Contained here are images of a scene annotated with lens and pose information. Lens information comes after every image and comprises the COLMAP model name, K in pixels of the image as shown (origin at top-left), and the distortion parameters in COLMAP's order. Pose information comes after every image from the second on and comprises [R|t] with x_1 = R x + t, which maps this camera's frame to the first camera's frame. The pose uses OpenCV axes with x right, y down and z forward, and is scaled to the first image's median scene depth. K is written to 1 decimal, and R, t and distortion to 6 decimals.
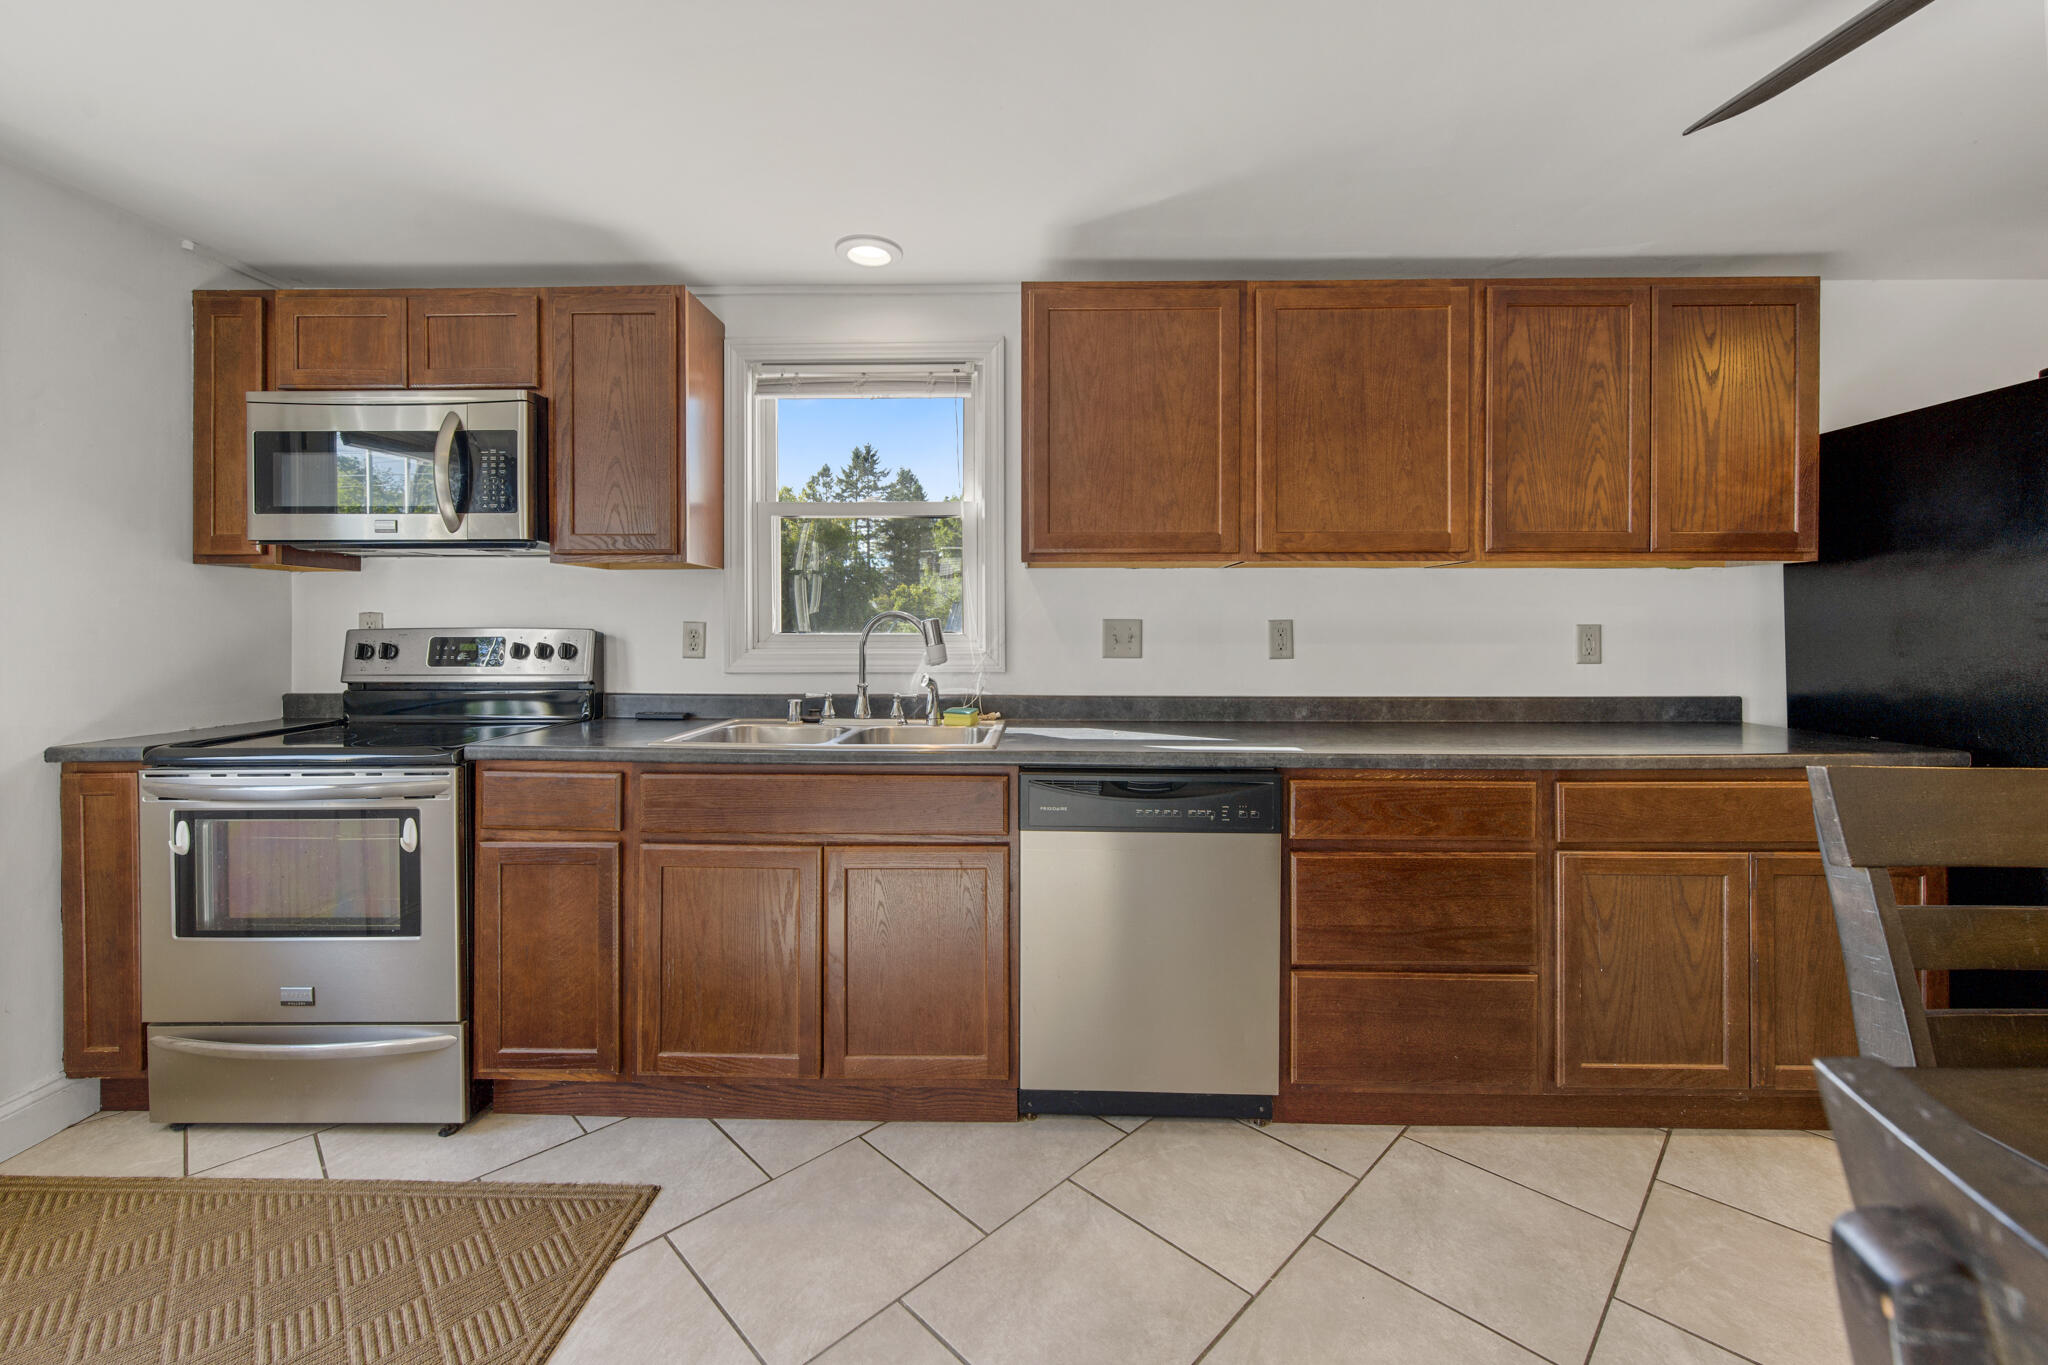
lens RADIAL K [[827.1, 0, 1026.9], [0, 827.1, 633.3], [0, 0, 1]] dist [-0.001128, 0.000108]
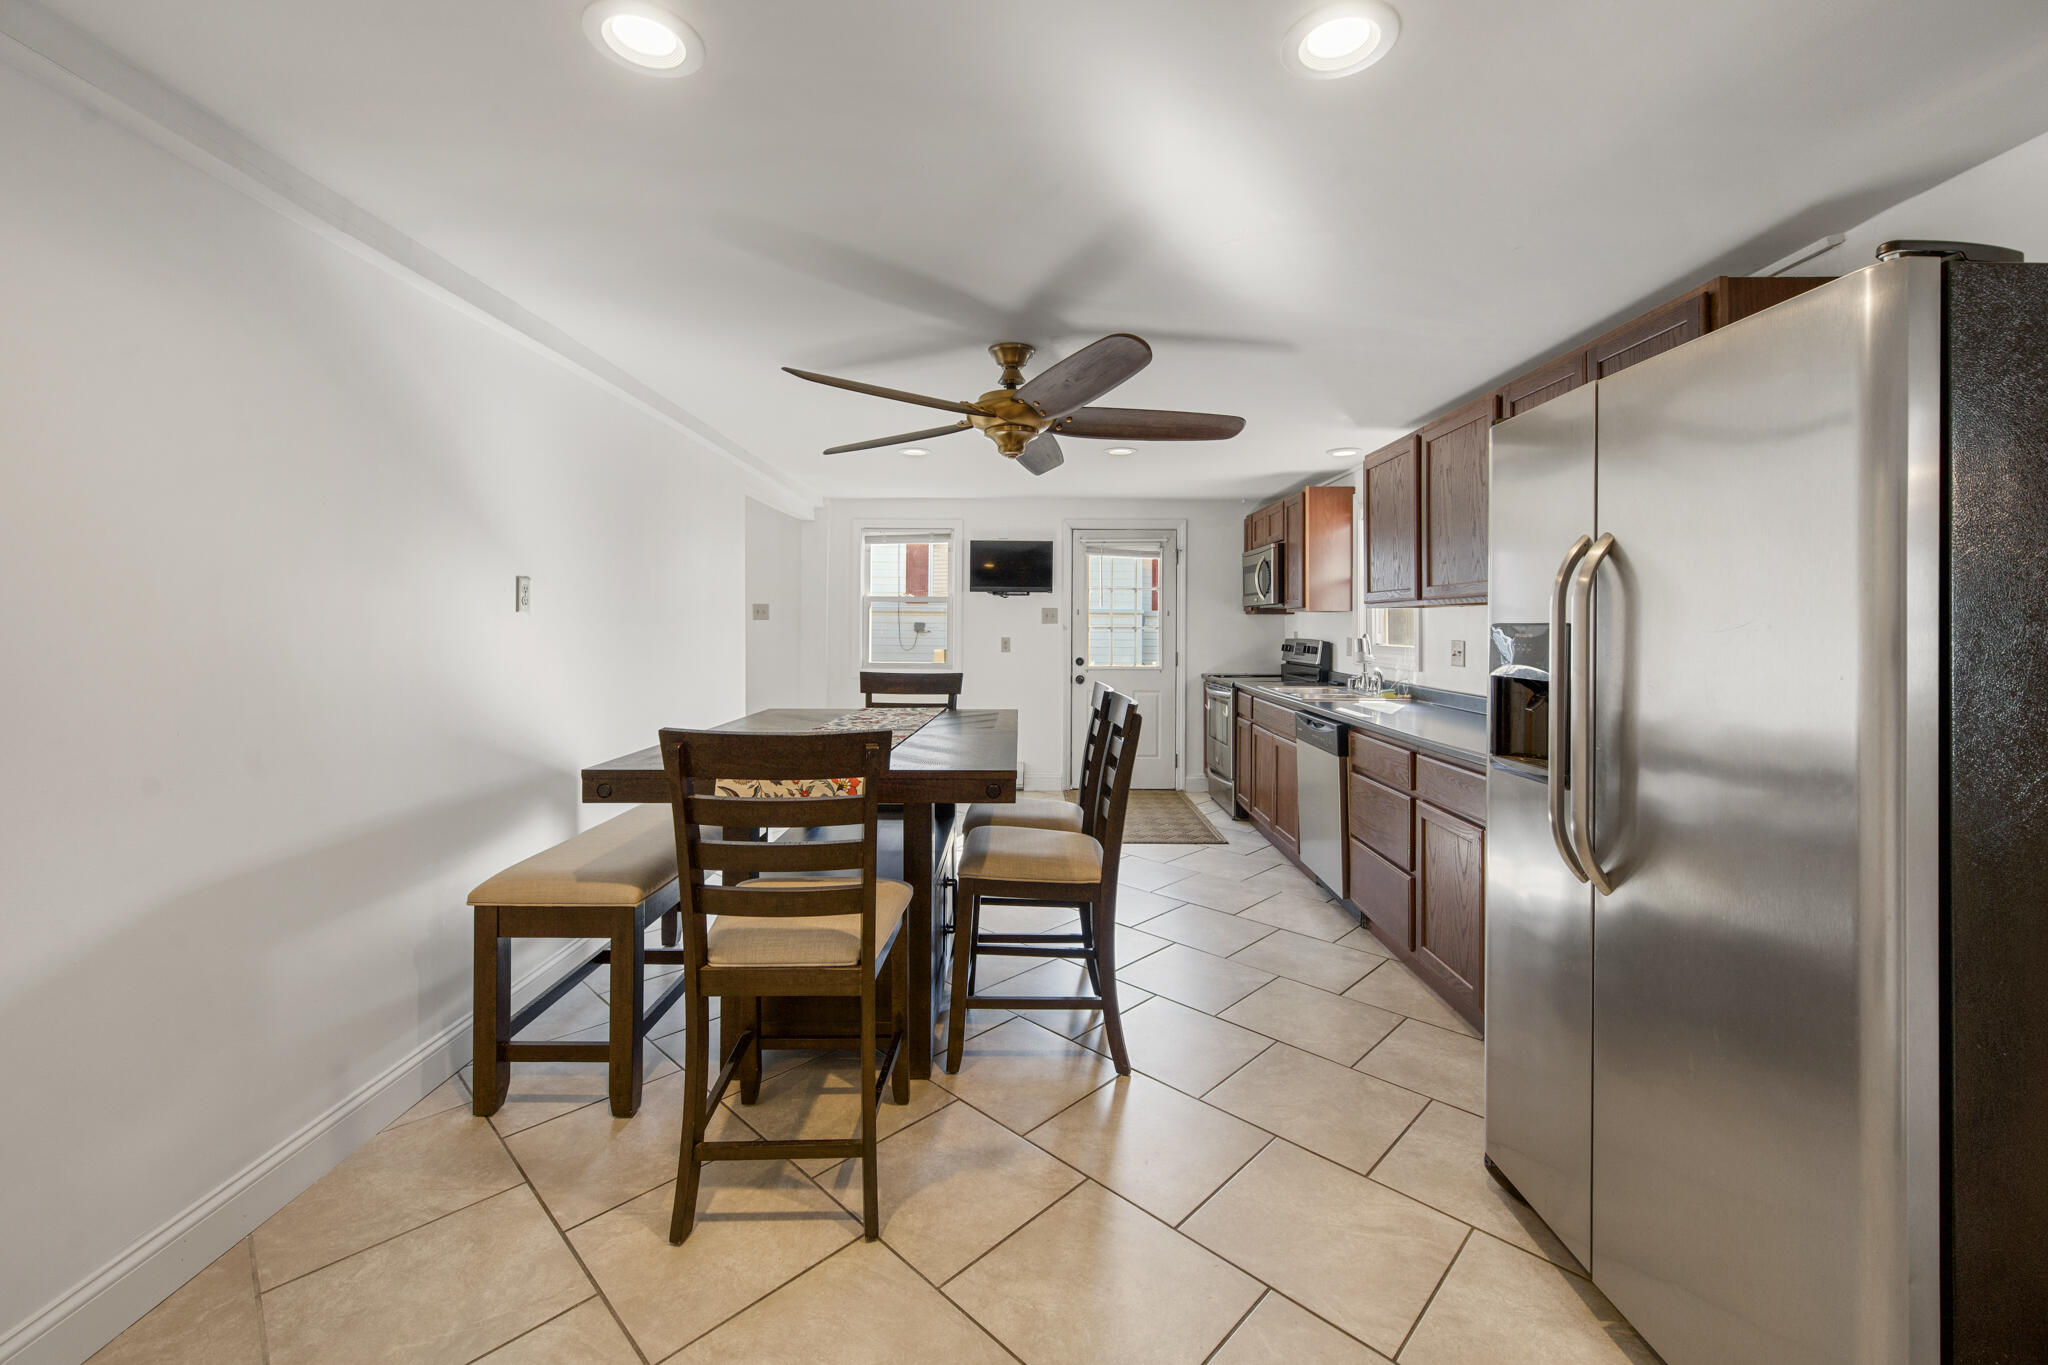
lens RADIAL K [[833.5, 0, 1026.0], [0, 833.5, 615.3], [0, 0, 1]] dist [-0.000343, -0.000792]
pose [[0.014612, -0.010275, -0.999840, 1.844673], [-0.008404, 0.999911, -0.010399, -0.046049], [0.999858, 0.008554, 0.014525, 0.220044]]
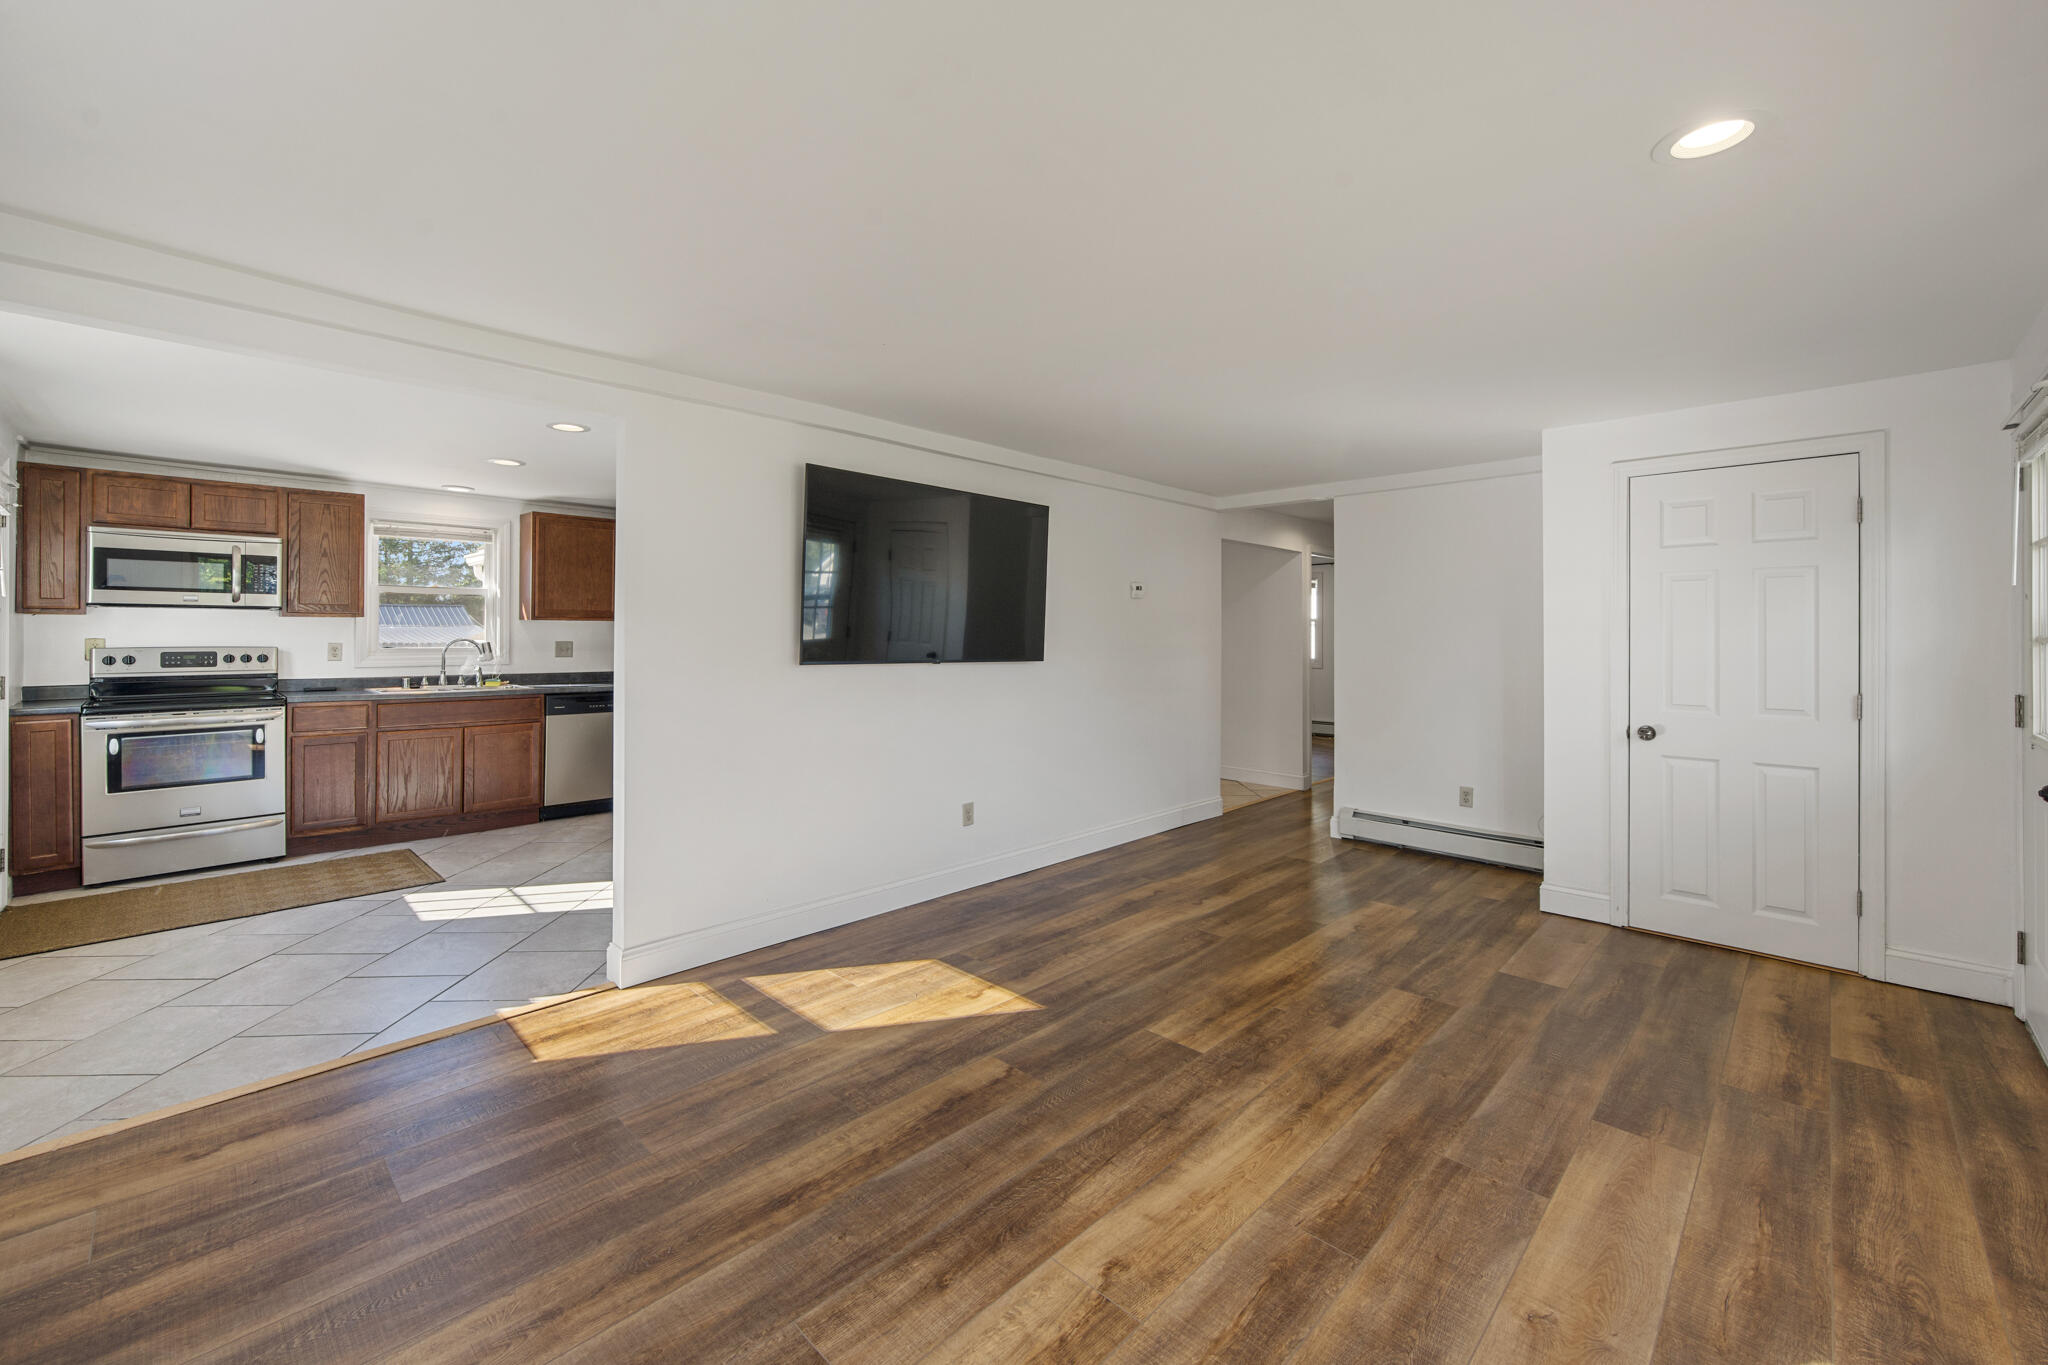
lens RADIAL K [[827.1, 0, 1026.9], [0, 827.1, 633.3], [0, 0, 1]] dist [-0.001128, 0.000108]
pose [[0.682109, 0.005255, 0.731231, -0.839030], [-0.001403, 0.999982, -0.005877, -0.032204], [-0.731249, 0.002983, 0.682104, -1.887238]]
